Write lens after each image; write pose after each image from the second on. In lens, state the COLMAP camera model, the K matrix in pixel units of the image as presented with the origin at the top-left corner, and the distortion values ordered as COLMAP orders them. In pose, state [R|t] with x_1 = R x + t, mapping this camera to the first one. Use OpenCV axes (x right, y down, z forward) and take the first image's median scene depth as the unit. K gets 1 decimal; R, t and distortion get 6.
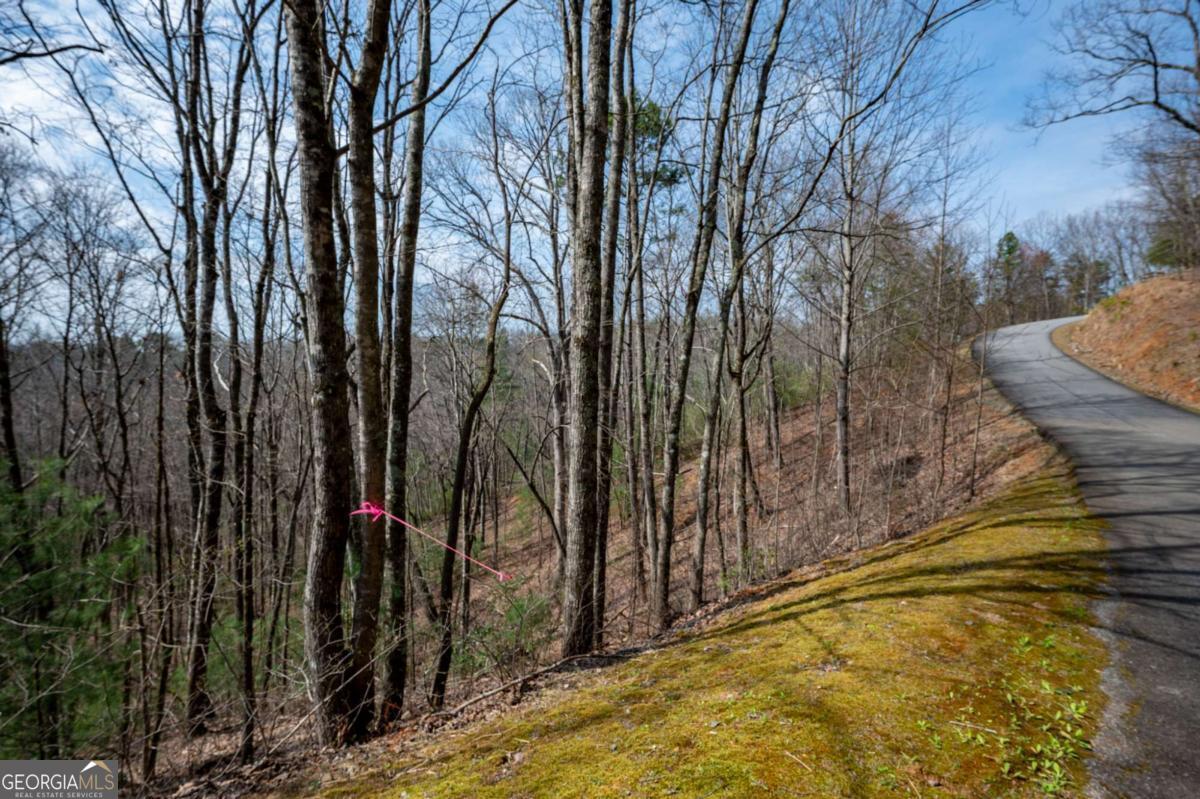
lens RADIAL K [[536.6, 0, 600.0], [0, 536.6, 399.5], [0, 0, 1]] dist [0.002332, 0.000511]
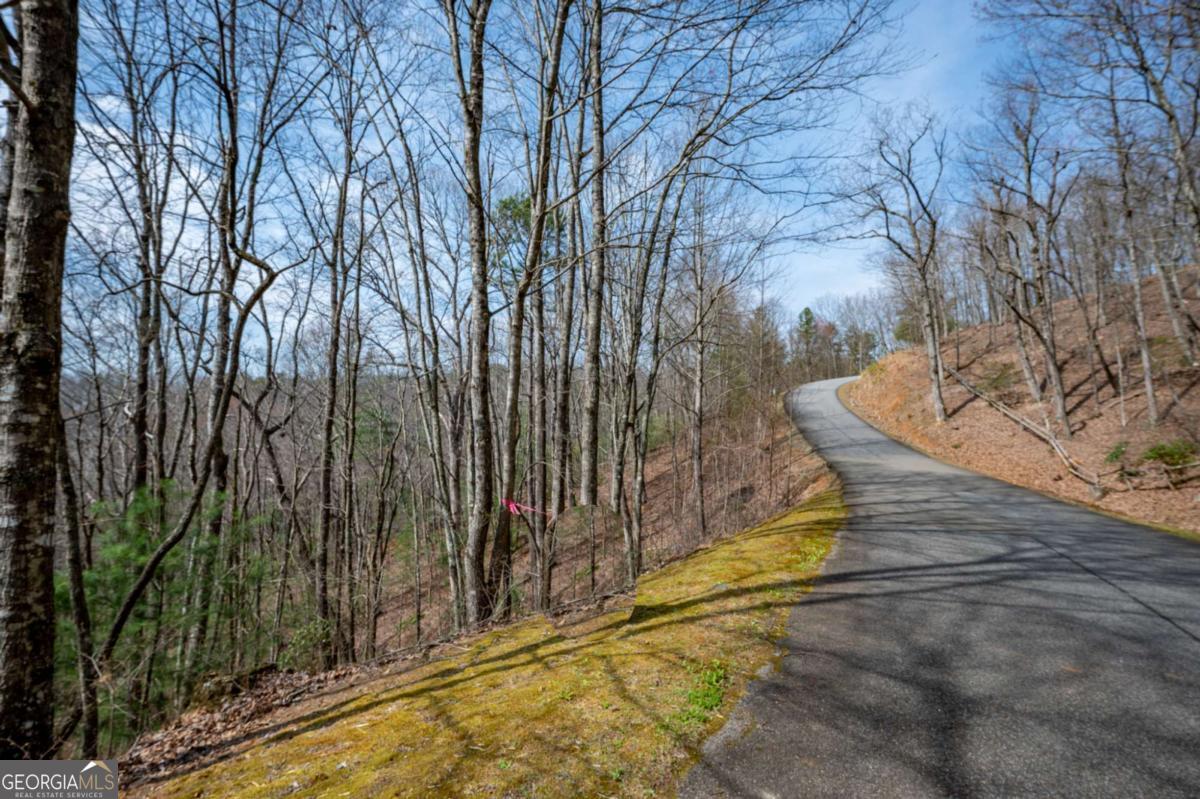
lens RADIAL K [[536.6, 0, 600.0], [0, 536.6, 399.5], [0, 0, 1]] dist [0.002332, 0.000511]
pose [[0.962521, 0.017267, 0.270655, -0.102490], [0.004903, 0.996700, -0.081021, 0.000091], [-0.271161, 0.079311, 0.959261, -0.146520]]
